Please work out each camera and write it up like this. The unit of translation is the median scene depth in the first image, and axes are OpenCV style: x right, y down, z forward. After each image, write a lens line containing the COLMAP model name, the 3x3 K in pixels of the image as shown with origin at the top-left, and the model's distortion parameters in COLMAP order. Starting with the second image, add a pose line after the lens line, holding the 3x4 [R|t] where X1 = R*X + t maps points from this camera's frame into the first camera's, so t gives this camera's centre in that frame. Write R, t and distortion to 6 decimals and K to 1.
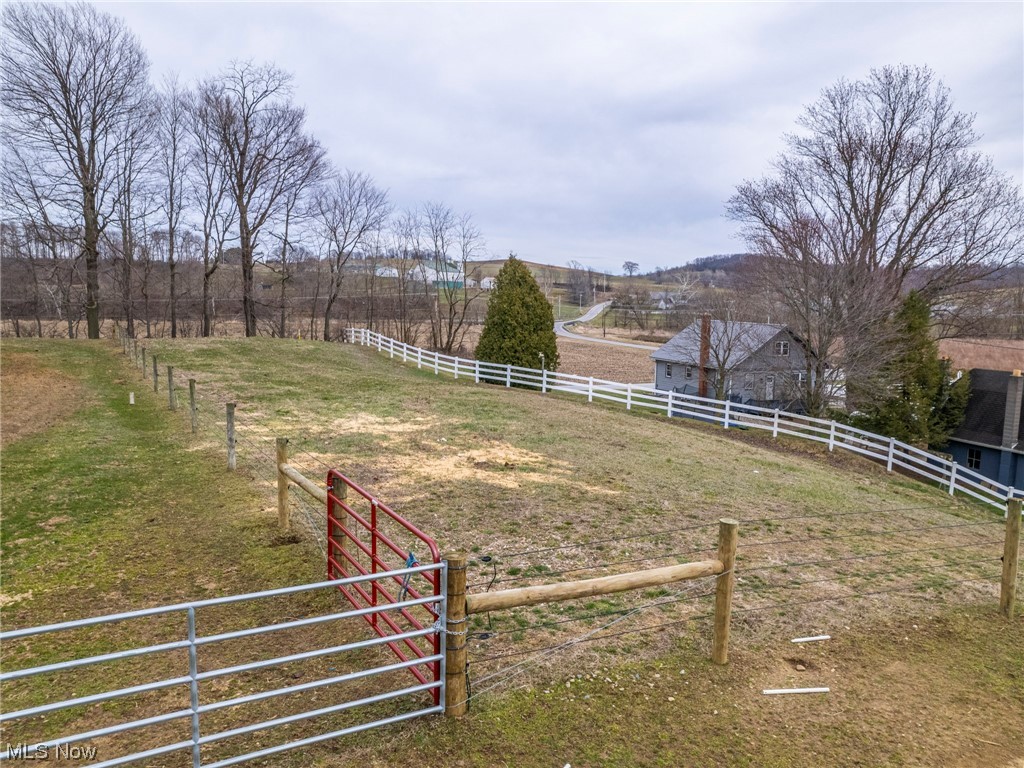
lens RADIAL K [[737.4, 0, 512.0], [0, 737.4, 384.0], [0, 0, 1]] dist [-0.061218, 0.037396]
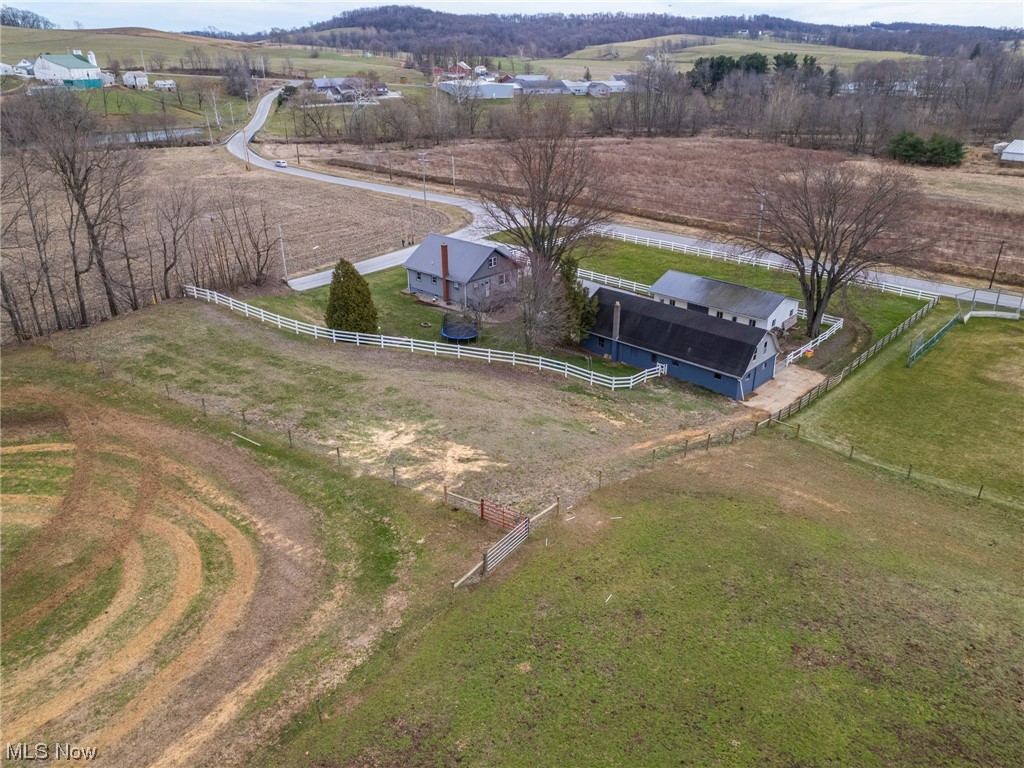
lens RADIAL K [[737.4, 0, 512.0], [0, 737.4, 384.0], [0, 0, 1]] dist [-0.061218, 0.037396]
pose [[0.899643, -0.200497, 0.387869, -0.370241], [0.070223, 0.943211, 0.324687, -0.447318], [-0.430941, -0.264865, 0.862633, -0.640422]]
